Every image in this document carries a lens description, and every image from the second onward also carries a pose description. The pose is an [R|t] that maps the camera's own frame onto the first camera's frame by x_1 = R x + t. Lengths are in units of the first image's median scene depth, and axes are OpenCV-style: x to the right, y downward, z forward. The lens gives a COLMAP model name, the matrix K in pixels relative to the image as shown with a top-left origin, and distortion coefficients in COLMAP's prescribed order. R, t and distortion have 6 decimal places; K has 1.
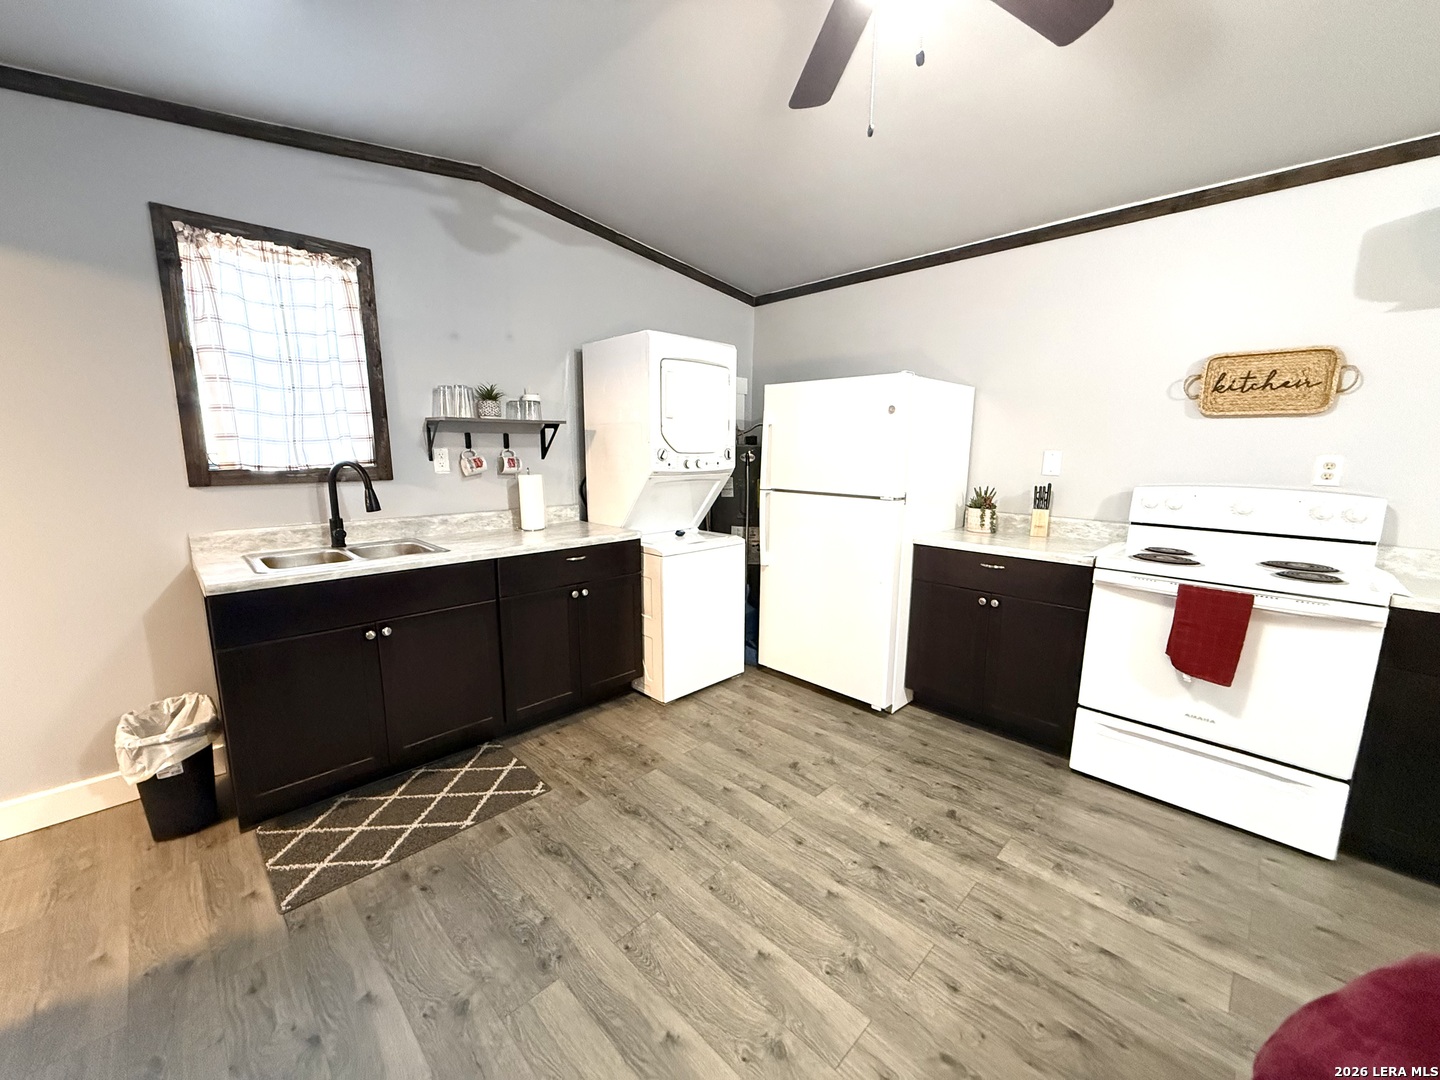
lens RADIAL K [[570.7, 0, 719.0], [0, 570.7, 536.2], [0, 0, 1]] dist [0.000994, -0.000838]
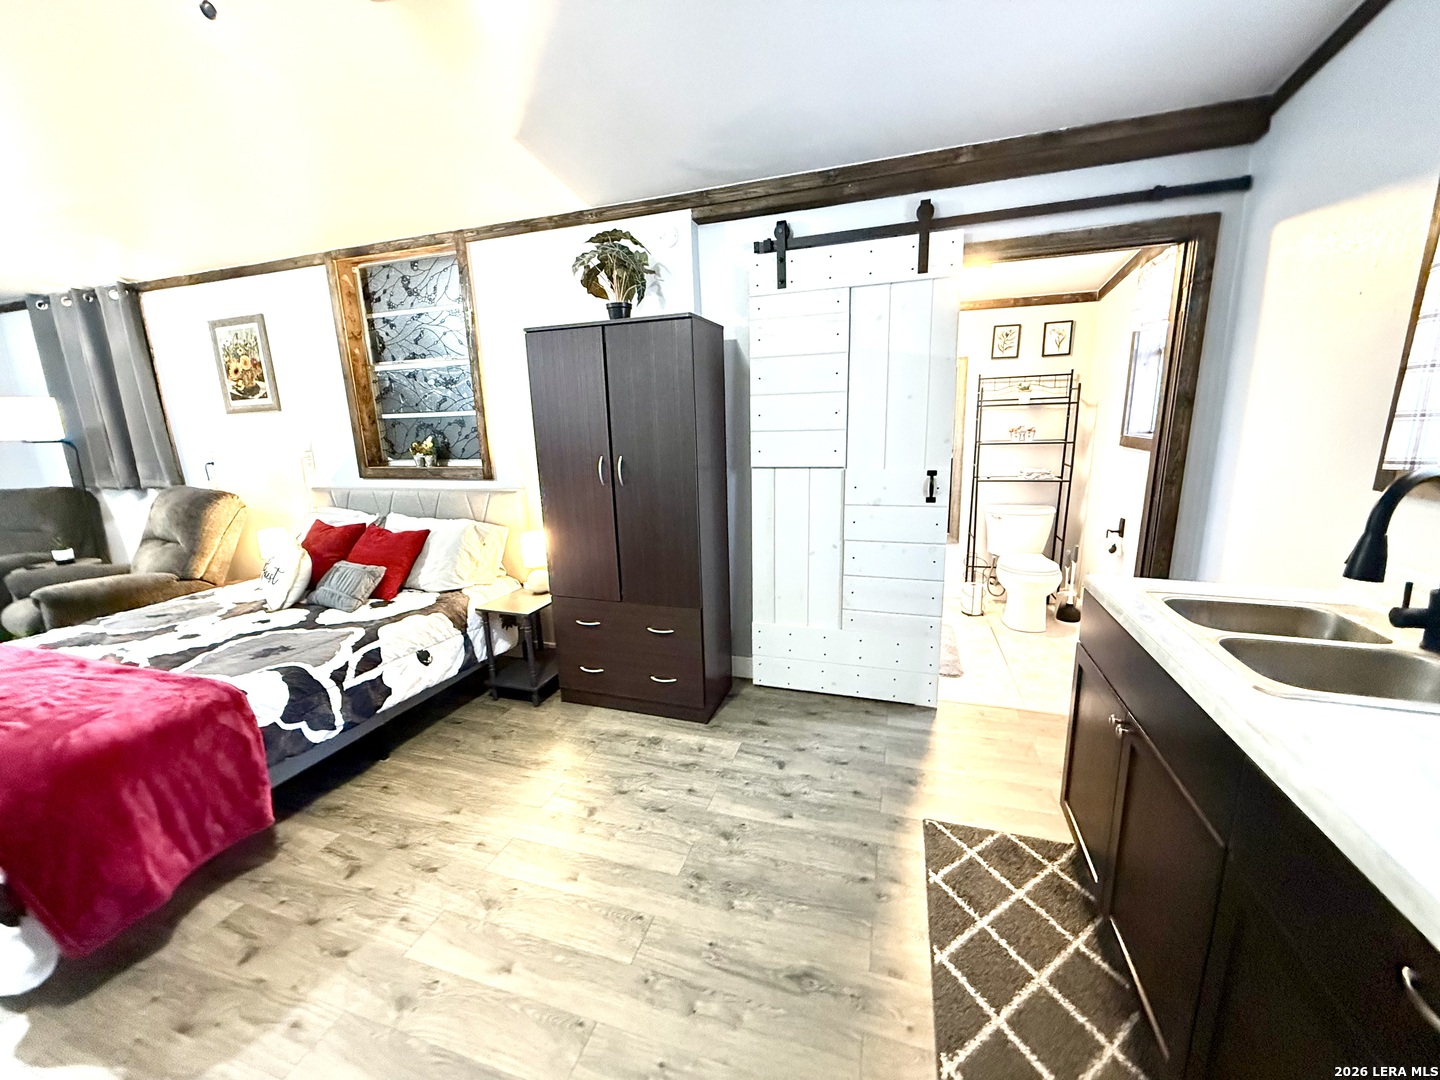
lens RADIAL K [[570.7, 0, 713.9], [0, 570.7, 541.6], [0, 0, 1]] dist [0.000994, -0.000838]
pose [[-0.891085, 0.116313, -0.438679, 0.092086], [-0.050798, 0.934964, 0.351086, -0.283847], [0.450985, 0.335131, -0.827224, 1.531728]]
